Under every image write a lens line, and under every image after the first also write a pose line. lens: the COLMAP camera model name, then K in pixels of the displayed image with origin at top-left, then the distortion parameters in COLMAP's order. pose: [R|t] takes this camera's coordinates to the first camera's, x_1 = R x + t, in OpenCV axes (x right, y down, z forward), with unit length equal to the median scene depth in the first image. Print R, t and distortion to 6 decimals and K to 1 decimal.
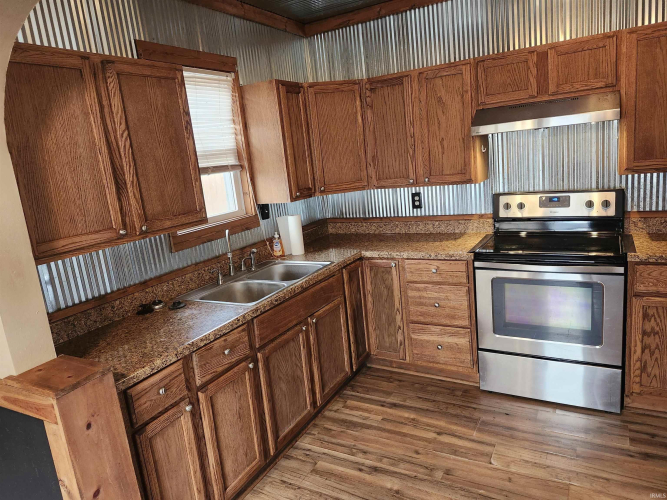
lens RADIAL K [[466.3, 0, 333.5], [0, 466.3, 250.0], [0, 0, 1]] dist [0.005757, -0.003280]
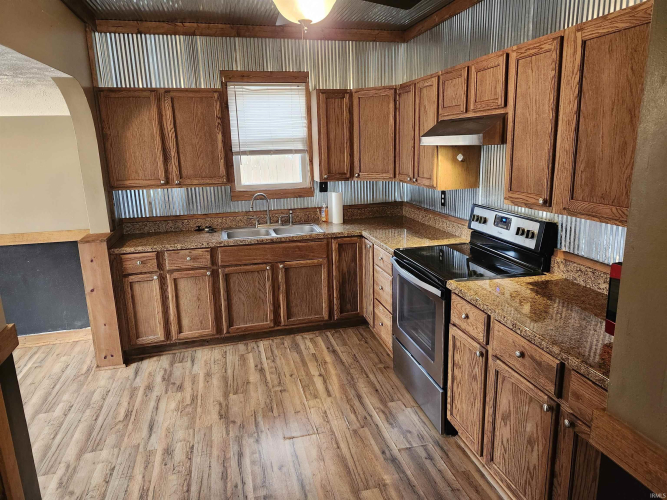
lens RADIAL K [[448.1, 0, 333.5], [0, 448.1, 250.0], [0, 0, 1]] dist [0.010717, 0.001099]
pose [[0.696228, 0.249915, -0.672911, 1.023788], [-0.195452, 0.968018, 0.157291, -0.148515], [0.690699, 0.022011, 0.722808, 0.121900]]
